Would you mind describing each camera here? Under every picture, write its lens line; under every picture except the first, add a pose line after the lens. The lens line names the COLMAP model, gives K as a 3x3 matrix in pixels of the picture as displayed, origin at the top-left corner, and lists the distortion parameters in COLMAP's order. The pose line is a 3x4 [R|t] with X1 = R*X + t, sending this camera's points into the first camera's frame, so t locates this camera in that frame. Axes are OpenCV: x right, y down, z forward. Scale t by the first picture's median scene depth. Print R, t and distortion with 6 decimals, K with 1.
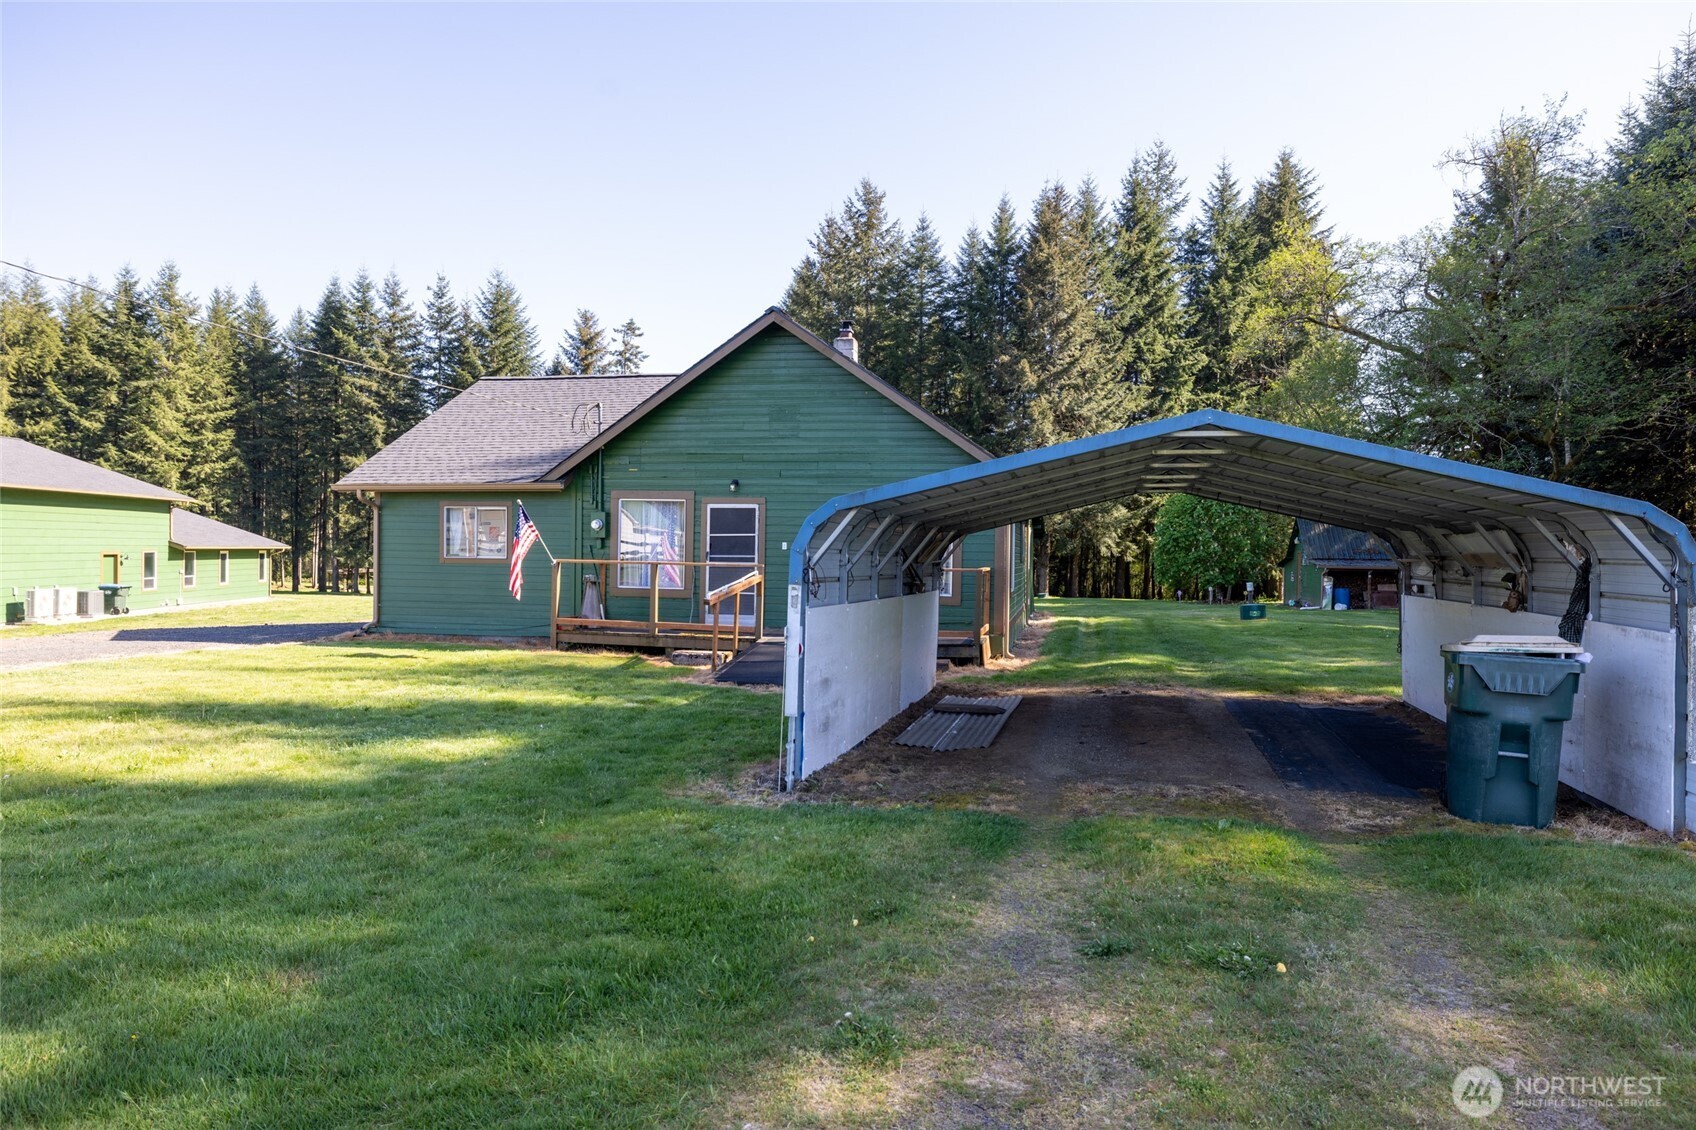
lens RADIAL K [[1074.8, 0, 848.0], [0, 1074.8, 559.9], [0, 0, 1]] dist [-0.001294, -0.000543]
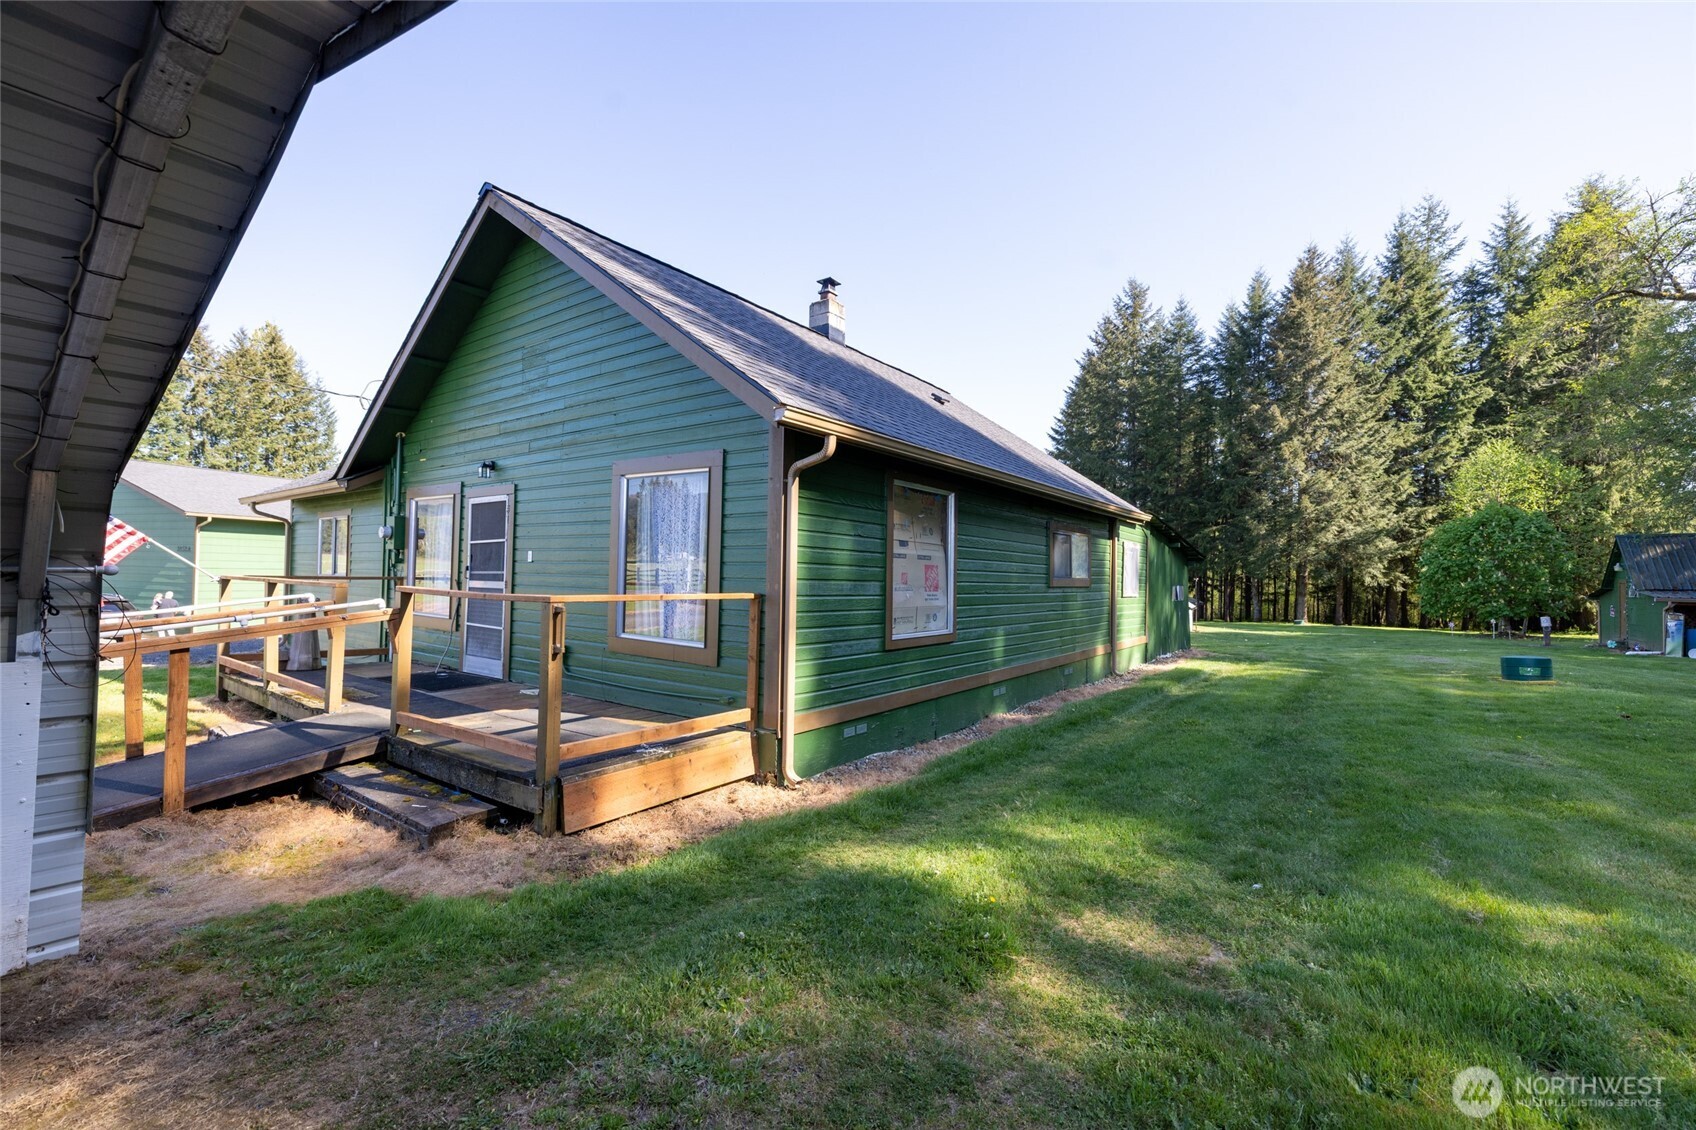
lens RADIAL K [[710.5, 0, 844.8], [0, 710.5, 557.9], [0, 0, 1]] dist [-0.002485, 0.000439]
pose [[0.906902, -0.009100, -0.421242, 0.063180], [-0.008328, 0.999184, -0.039514, 0.000706], [0.421258, 0.039343, 0.906087, 0.149080]]
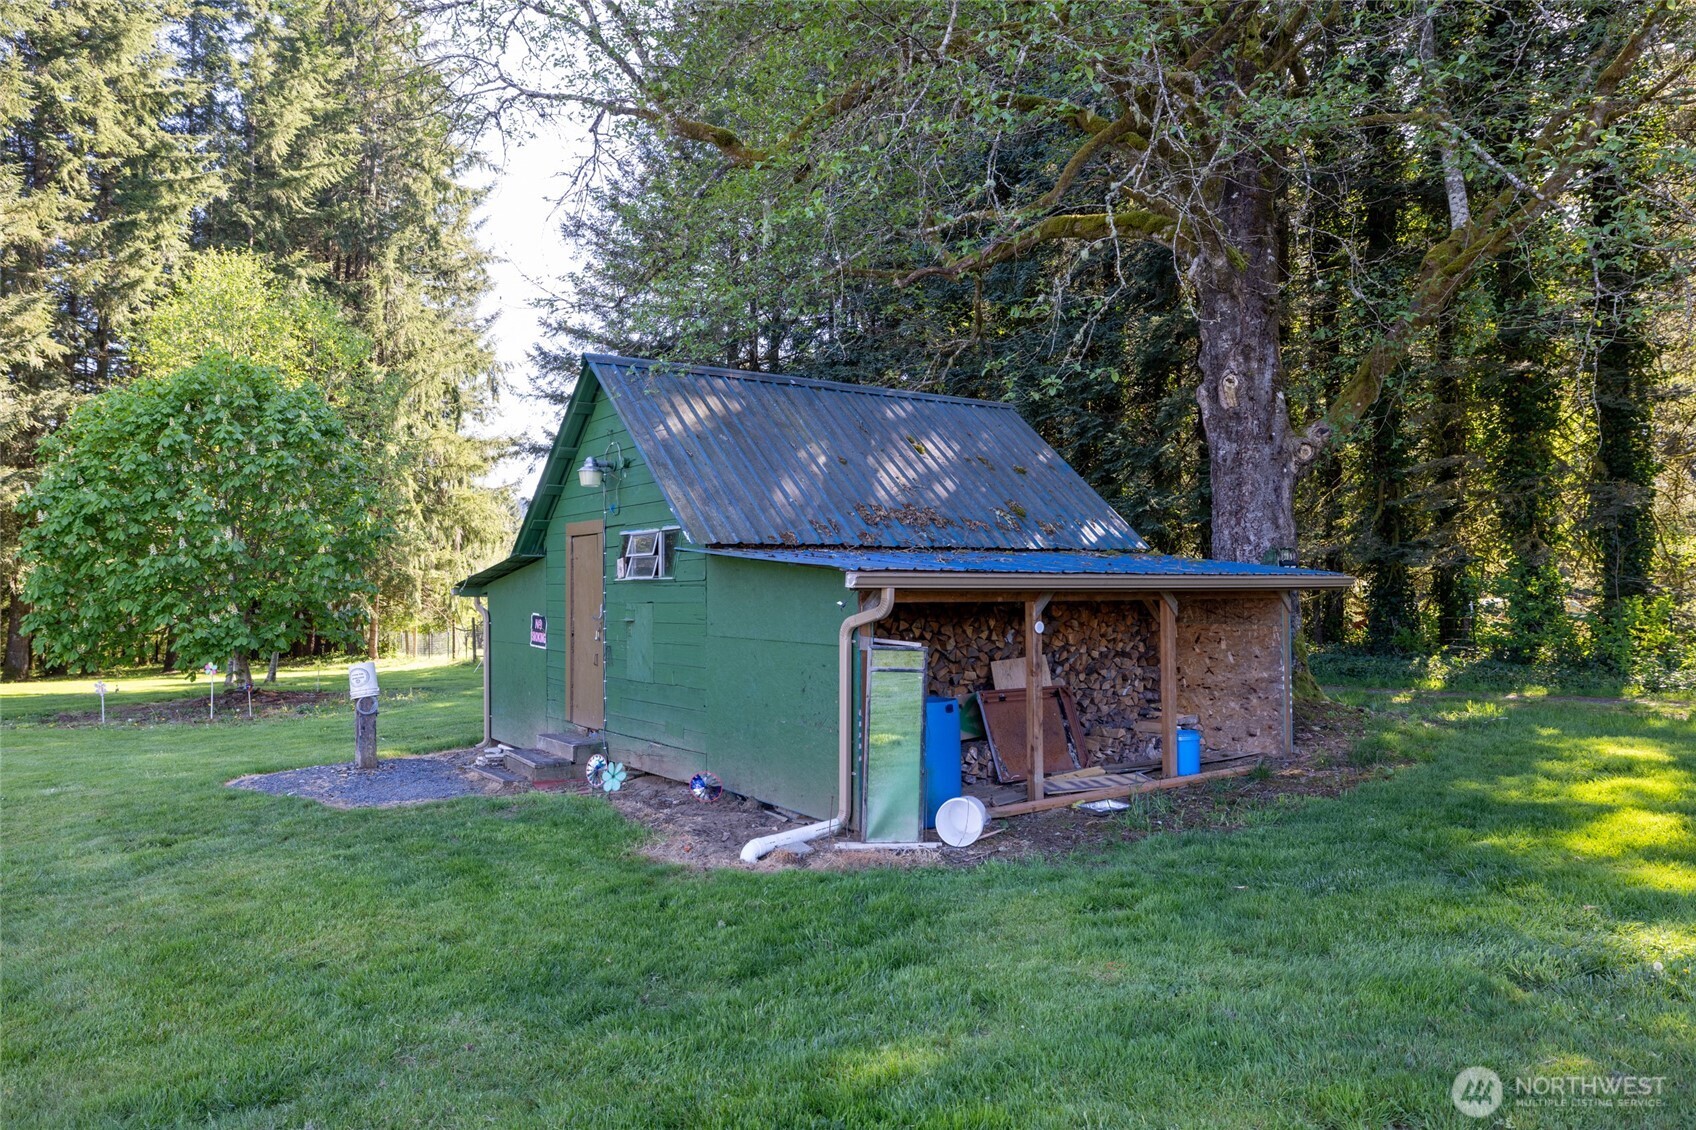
lens RADIAL K [[1128.5, 0, 847.0], [0, 1128.5, 563.6], [0, 0, 1]] dist [-0.003618, -0.000699]
pose [[0.690347, 0.001603, 0.723477, 0.160097], [0.018130, 0.999645, -0.019514, 0.003703], [-0.723251, 0.026588, 0.690073, 0.447892]]
